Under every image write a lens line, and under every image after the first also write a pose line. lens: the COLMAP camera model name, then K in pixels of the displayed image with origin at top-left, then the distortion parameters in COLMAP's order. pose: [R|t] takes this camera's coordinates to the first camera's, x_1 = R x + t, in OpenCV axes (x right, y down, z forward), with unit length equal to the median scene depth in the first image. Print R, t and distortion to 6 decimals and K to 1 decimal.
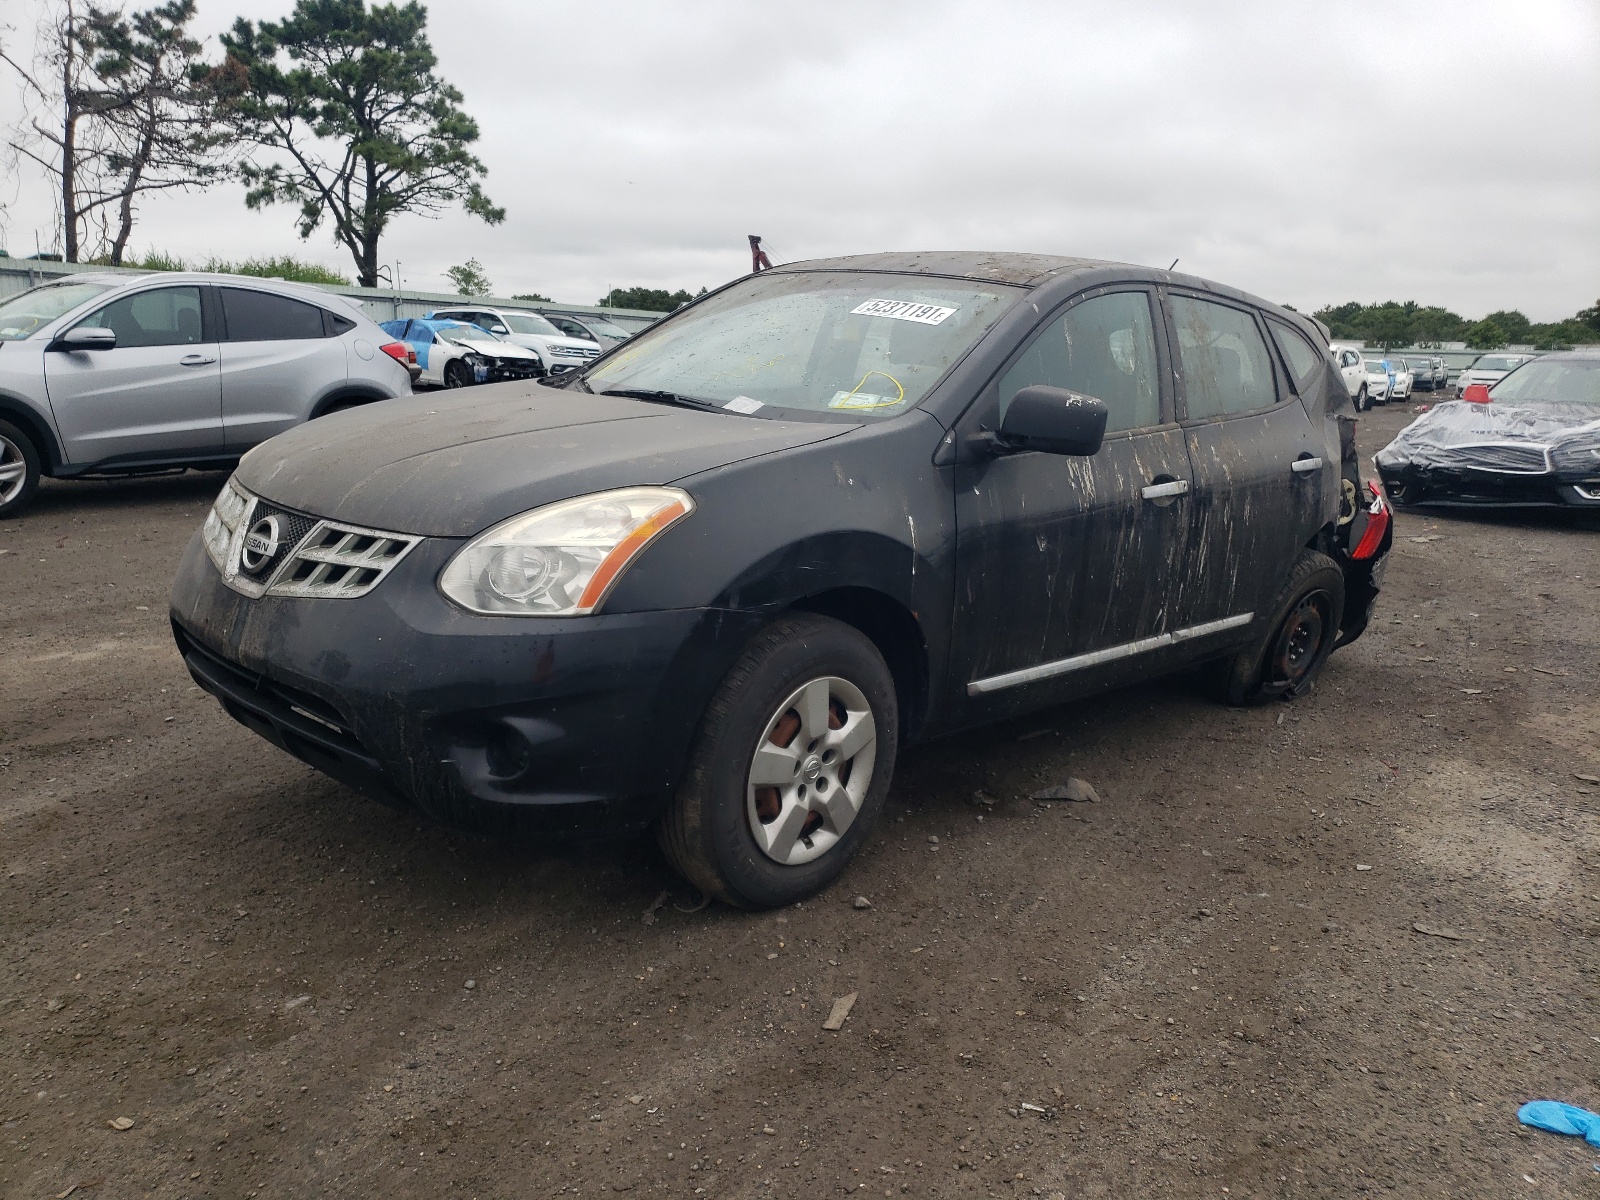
lens RADIAL K [[1214.0, 0, 800.0], [0, 1214.0, 600.0], [0, 0, 1]] dist [-0.000375, -0.002080]
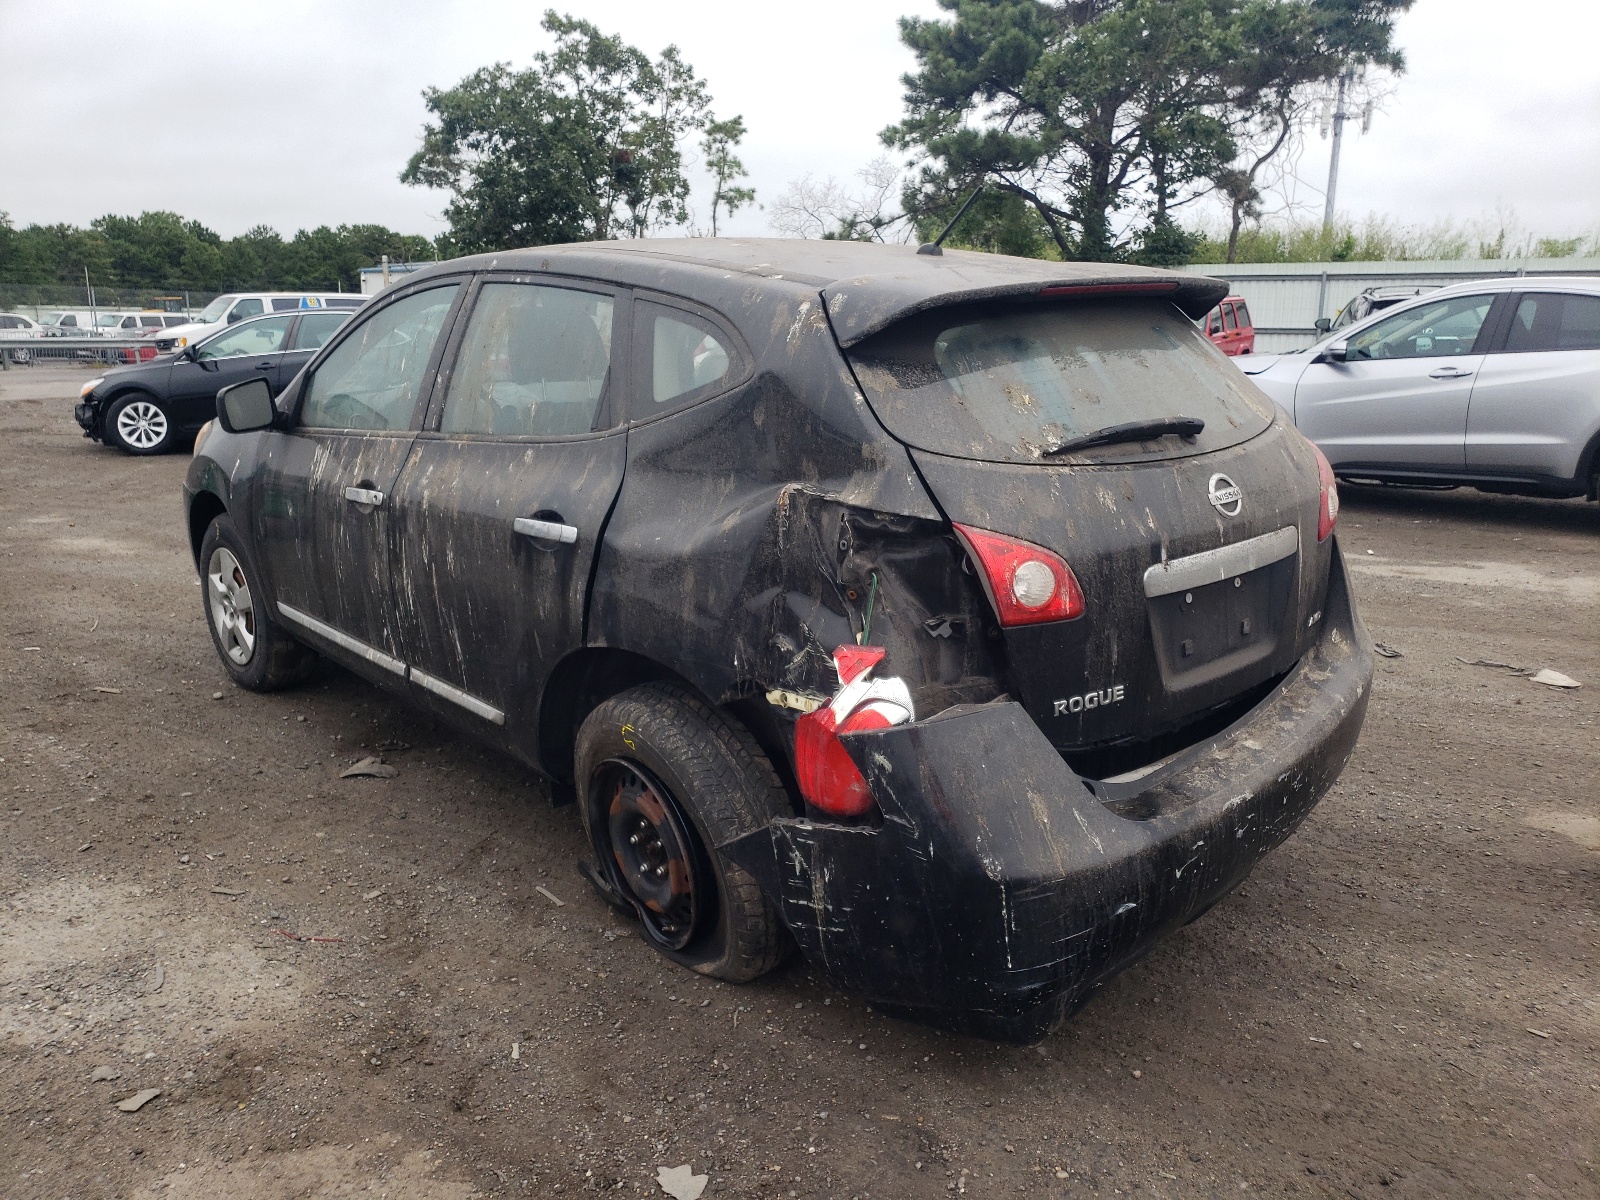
lens RADIAL K [[1214.0, 0, 800.0], [0, 1214.0, 600.0], [0, 0, 1]] dist [-0.000375, -0.002080]
pose [[-0.034769, 0.195266, -0.980134, 1.100240], [-0.210082, 0.957386, 0.198186, -0.243078], [0.977065, 0.212800, 0.007735, 1.194991]]
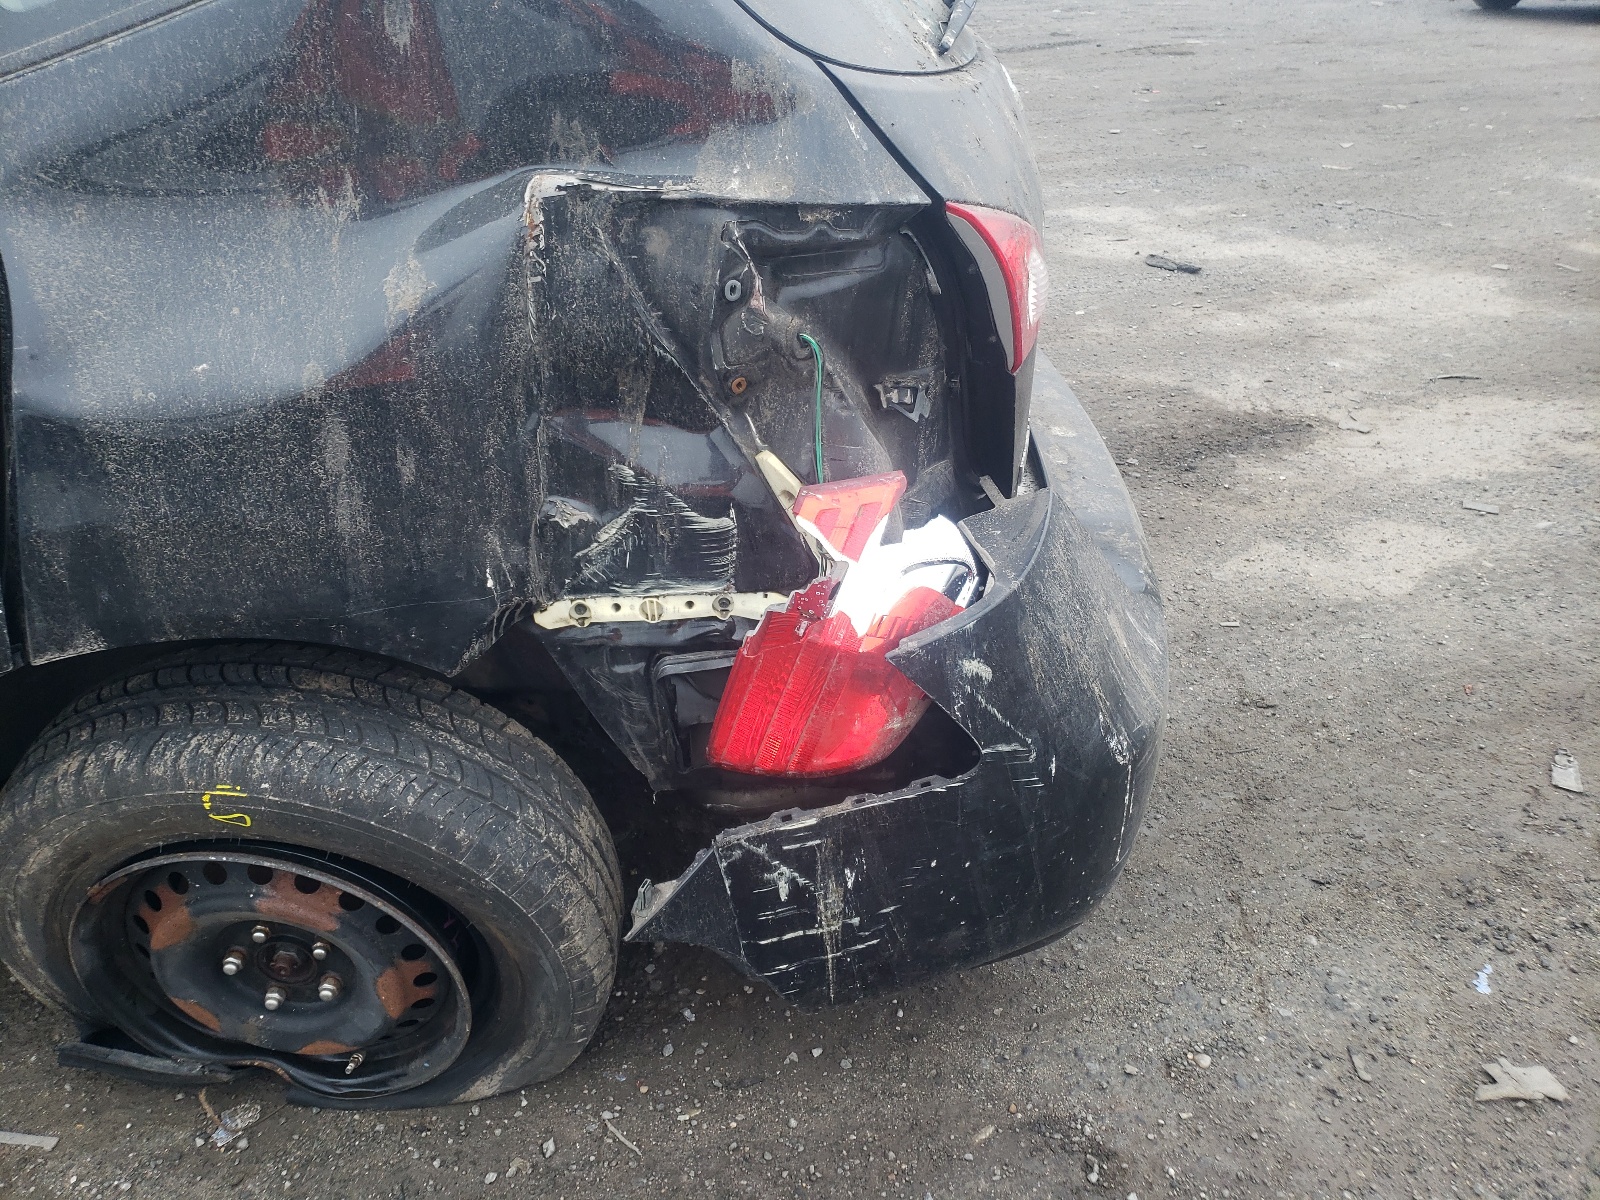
lens RADIAL K [[1214.0, 0, 800.0], [0, 1214.0, 600.0], [0, 0, 1]] dist [-0.000375, -0.002080]
pose [[0.722197, 0.317237, -0.614648, 0.742824], [-0.119416, 0.932463, 0.340958, -0.189795], [0.681301, -0.172840, 0.711305, 1.015725]]
